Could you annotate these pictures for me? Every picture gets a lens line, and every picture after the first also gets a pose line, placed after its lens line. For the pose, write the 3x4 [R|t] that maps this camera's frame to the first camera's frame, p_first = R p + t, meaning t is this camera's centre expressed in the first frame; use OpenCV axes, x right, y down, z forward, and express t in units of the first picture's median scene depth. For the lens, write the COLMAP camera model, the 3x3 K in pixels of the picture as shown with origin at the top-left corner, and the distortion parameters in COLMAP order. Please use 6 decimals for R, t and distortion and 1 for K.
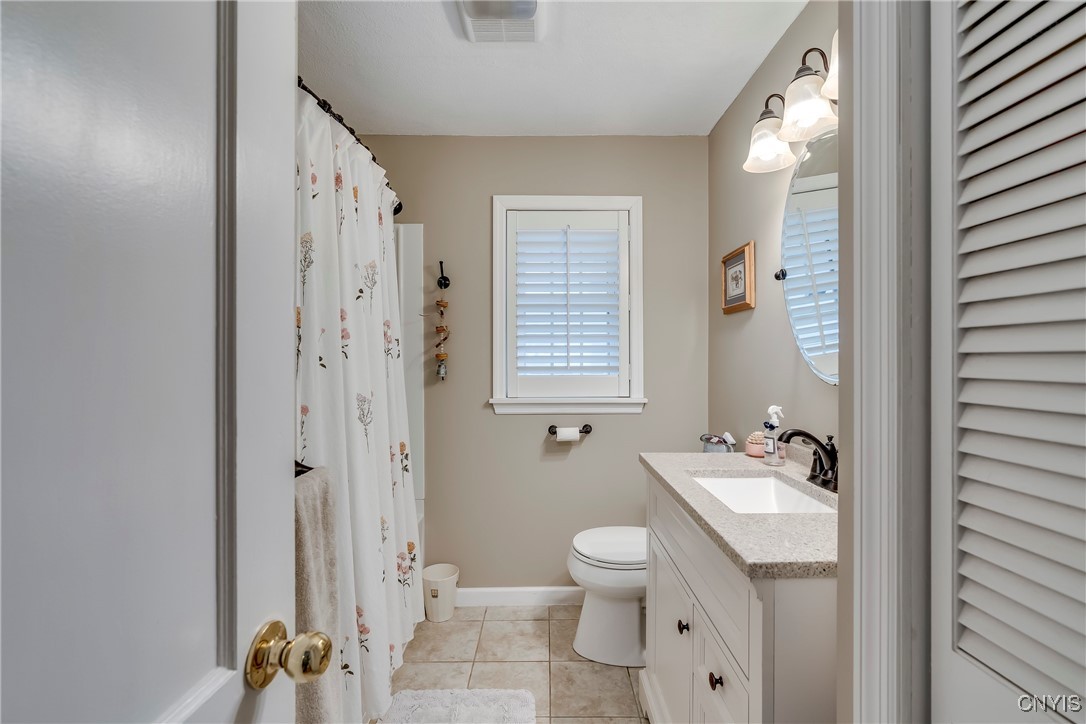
lens RADIAL K [[490.9, 0, 550.8], [0, 490.9, 360.7], [0, 0, 1]] dist [-0.009293, 0.004348]
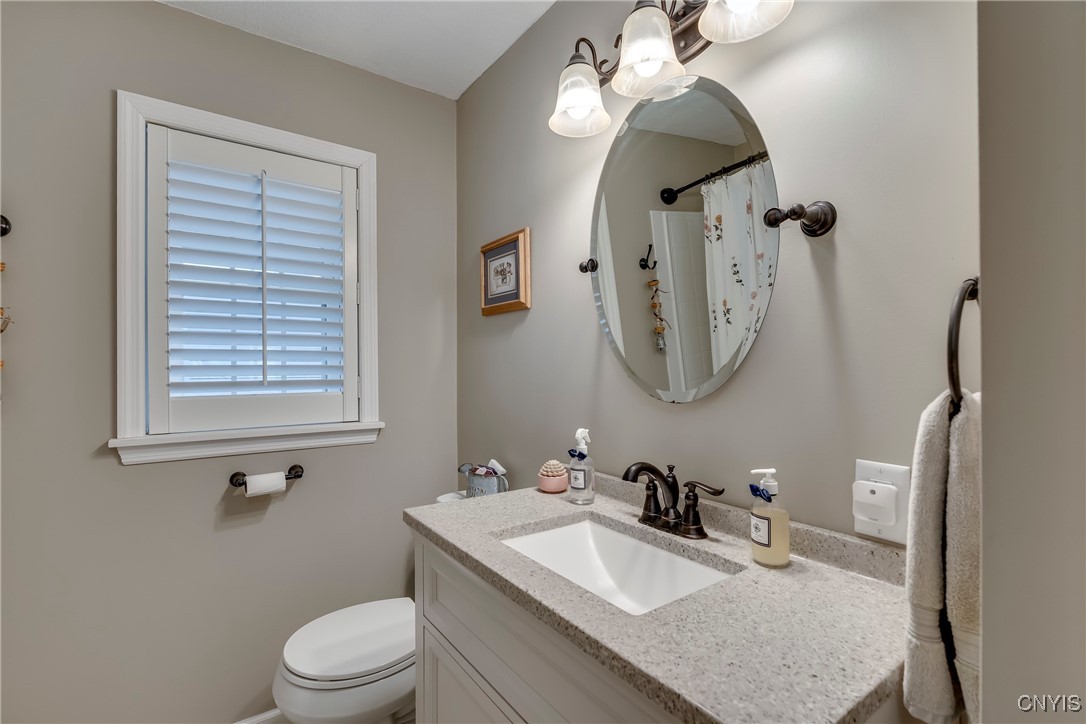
lens RADIAL K [[490.9, 0, 540.5], [0, 490.9, 368.2], [0, 0, 1]] dist [-0.009293, 0.004348]
pose [[0.821397, -0.000359, 0.570357, -0.043570], [0.002278, 0.999994, -0.002652, -0.003571], [-0.570353, 0.003478, 0.821392, 0.292160]]
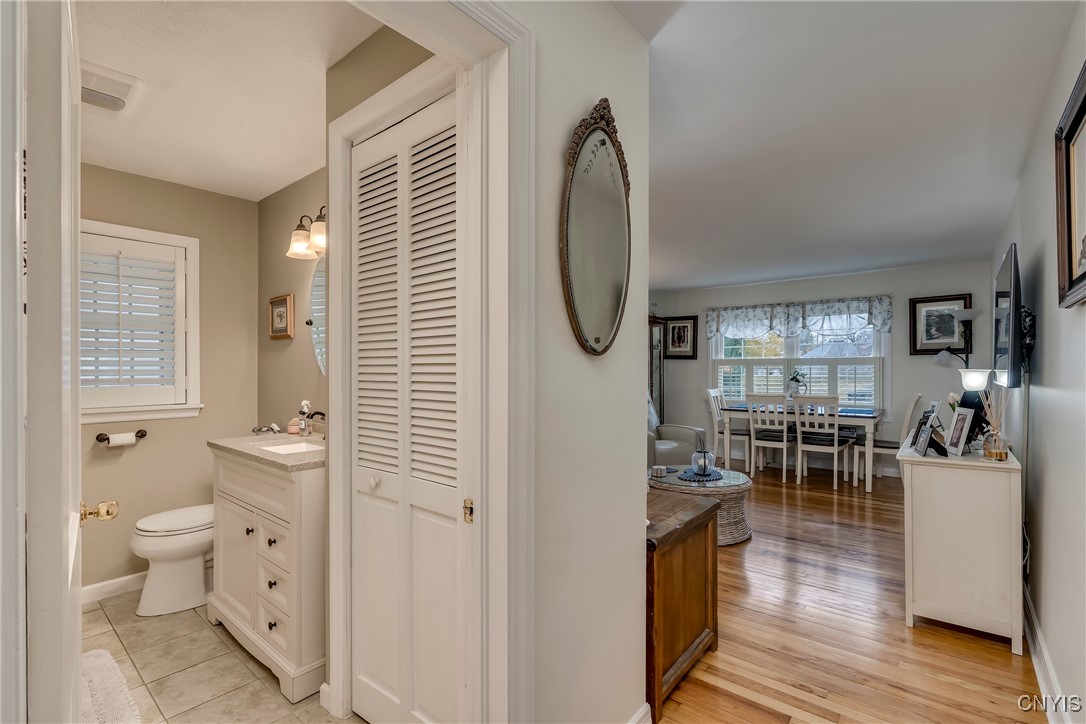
lens RADIAL K [[490.9, 0, 540.7], [0, 490.9, 366.6], [0, 0, 1]] dist [-0.009293, 0.004348]
pose [[0.653753, 0.002817, 0.756703, -0.218120], [0.002757, 0.999978, -0.006105, -0.008321], [-0.756703, 0.006078, 0.653730, -0.538368]]
